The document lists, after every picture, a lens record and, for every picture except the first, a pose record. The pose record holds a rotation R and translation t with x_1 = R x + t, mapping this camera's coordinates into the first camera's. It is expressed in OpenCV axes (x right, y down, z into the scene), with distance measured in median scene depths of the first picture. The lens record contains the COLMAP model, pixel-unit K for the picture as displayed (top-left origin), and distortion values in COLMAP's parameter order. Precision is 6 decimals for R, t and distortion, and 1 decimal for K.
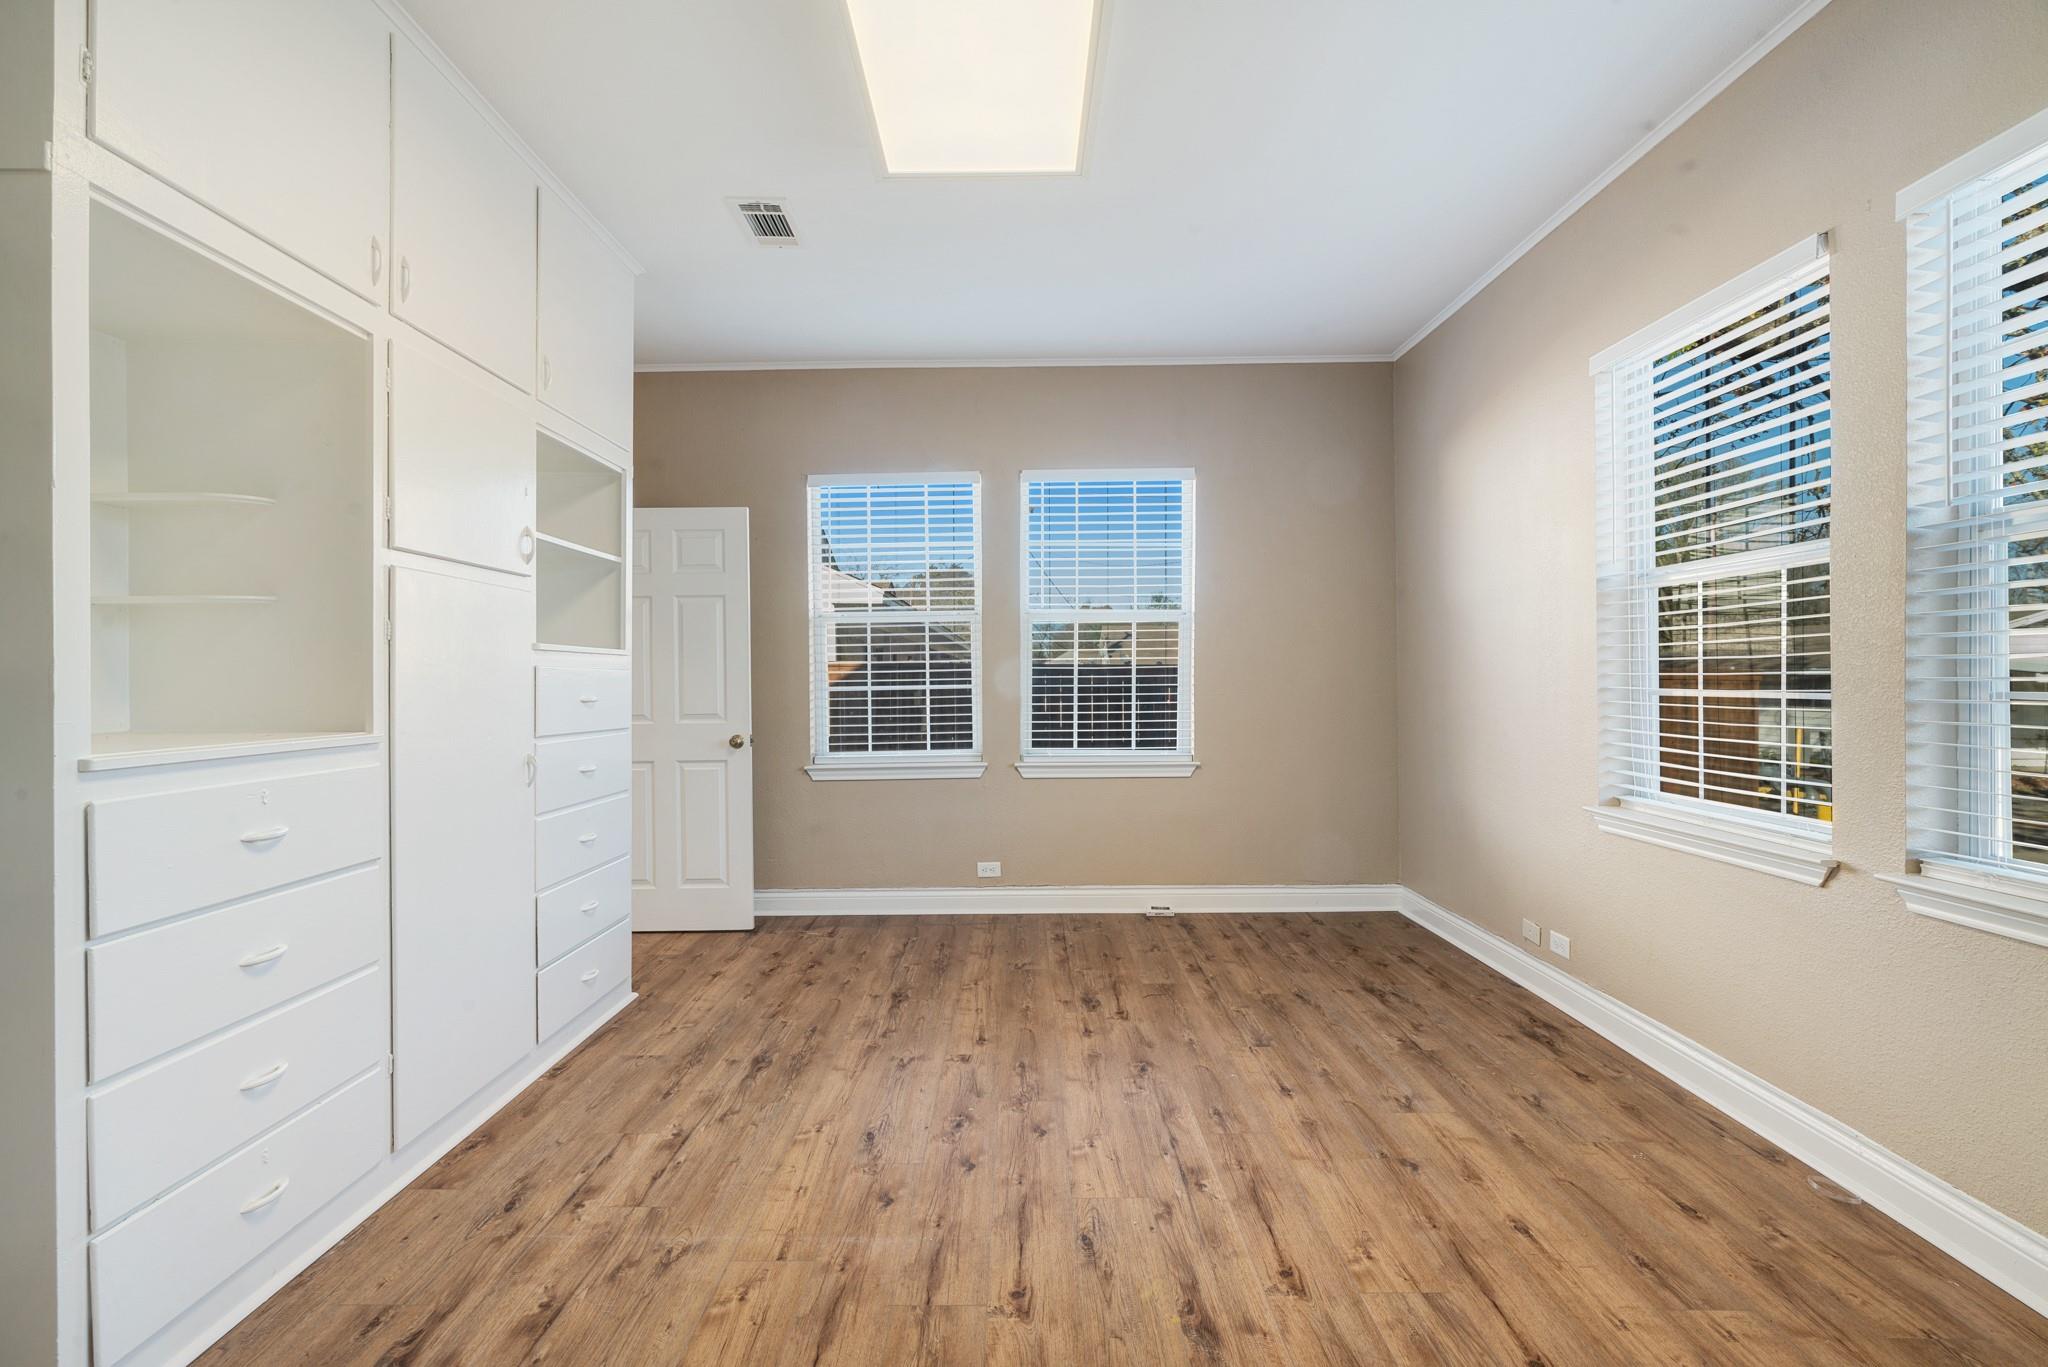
lens RADIAL K [[937.6, 0, 1027.2], [0, 937.6, 689.8], [0, 0, 1]] dist [0.006331, -0.001053]
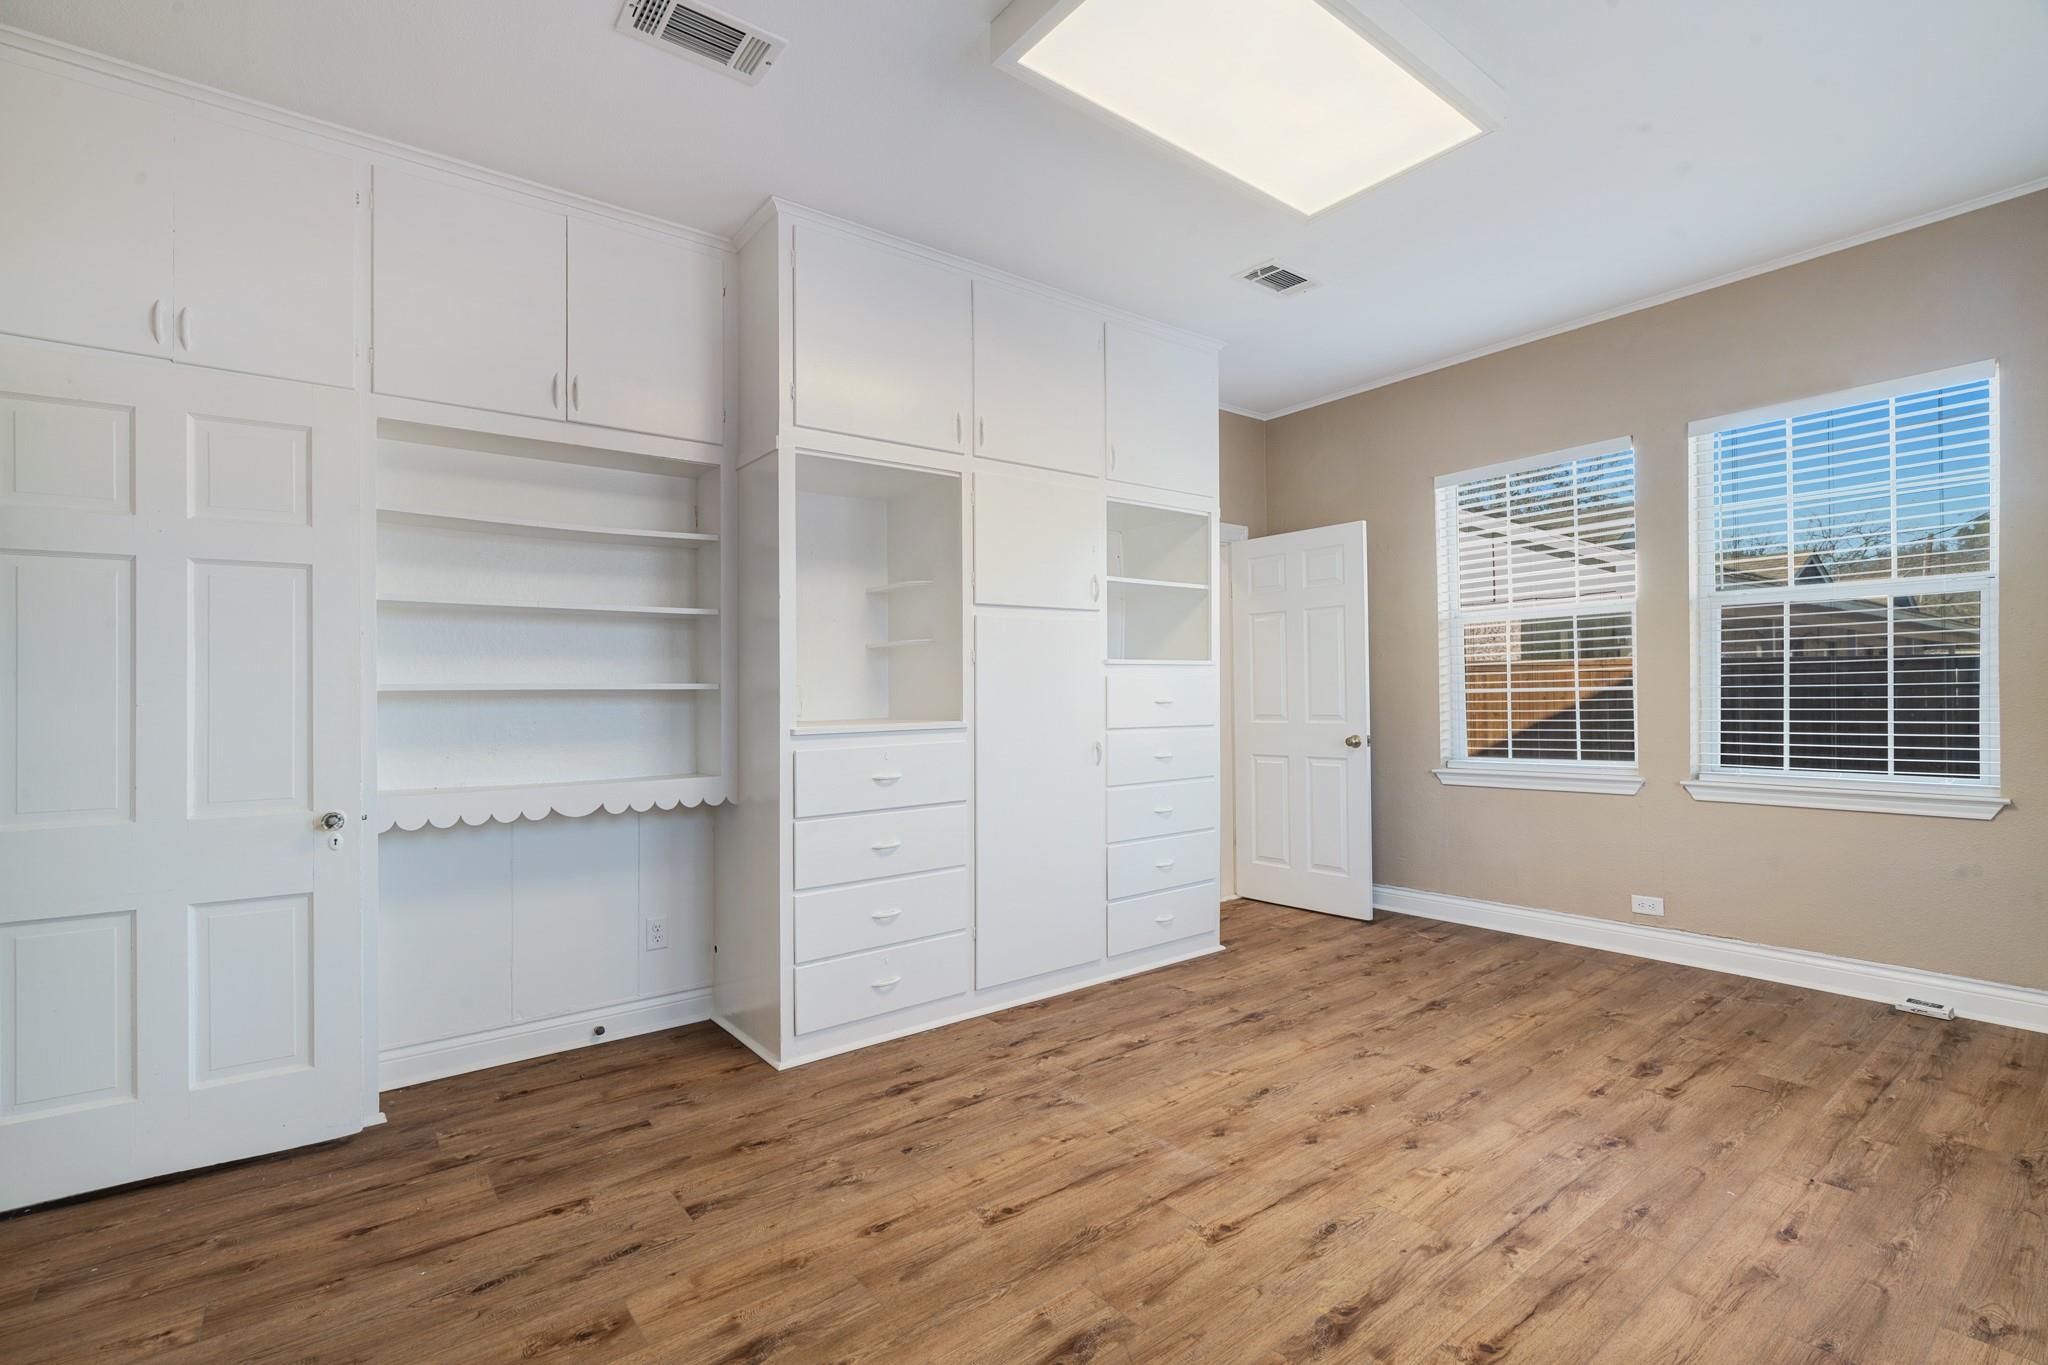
lens RADIAL K [[937.6, 0, 1024.8], [0, 937.6, 683.3], [0, 0, 1]] dist [0.006331, -0.001053]
pose [[0.627824, -0.010725, -0.778281, 0.422727], [0.004088, 0.999937, -0.010482, -0.001385], [0.778344, 0.003400, 0.627829, 0.057185]]
